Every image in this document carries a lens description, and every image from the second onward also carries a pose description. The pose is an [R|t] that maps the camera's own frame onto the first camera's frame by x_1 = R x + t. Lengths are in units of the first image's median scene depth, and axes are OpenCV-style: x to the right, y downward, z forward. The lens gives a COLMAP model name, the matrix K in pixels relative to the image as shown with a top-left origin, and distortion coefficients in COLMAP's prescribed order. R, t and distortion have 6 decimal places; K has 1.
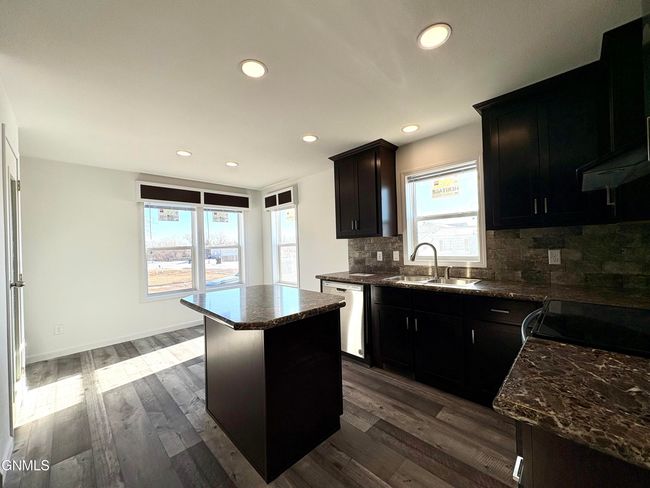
lens RADIAL K [[257.2, 0, 327.7], [0, 257.2, 242.9], [0, 0, 1]] dist [-0.002565, 0.000708]
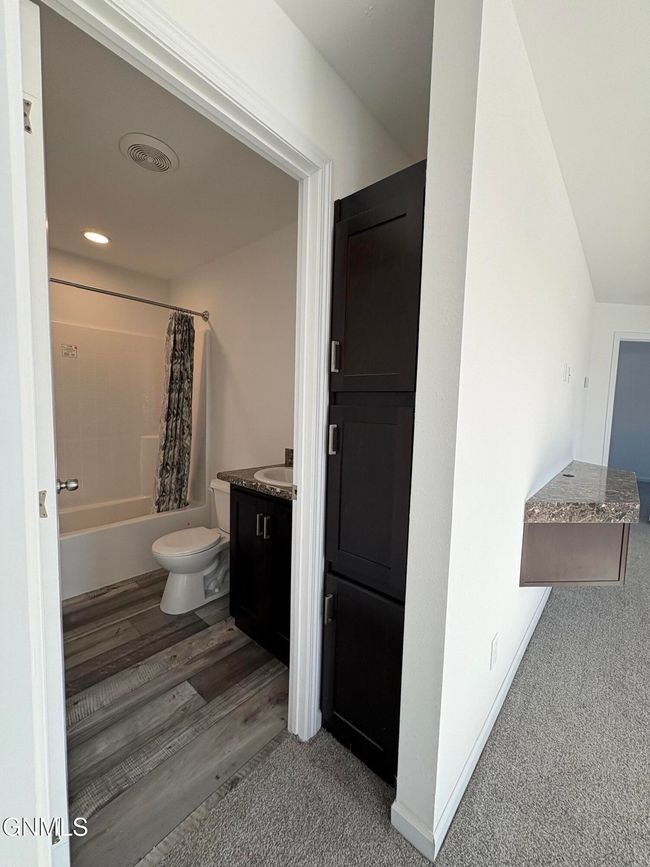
lens RADIAL K [[346.4, 0, 324.5], [0, 346.4, 432.1], [0, 0, 1]] dist [-0.000162, -0.000006]
pose [[0.057434, 0.107043, -0.992594, 0.688312], [-0.025809, 0.994062, 0.105708, -0.023253], [0.998016, 0.019547, 0.059855, 0.714273]]
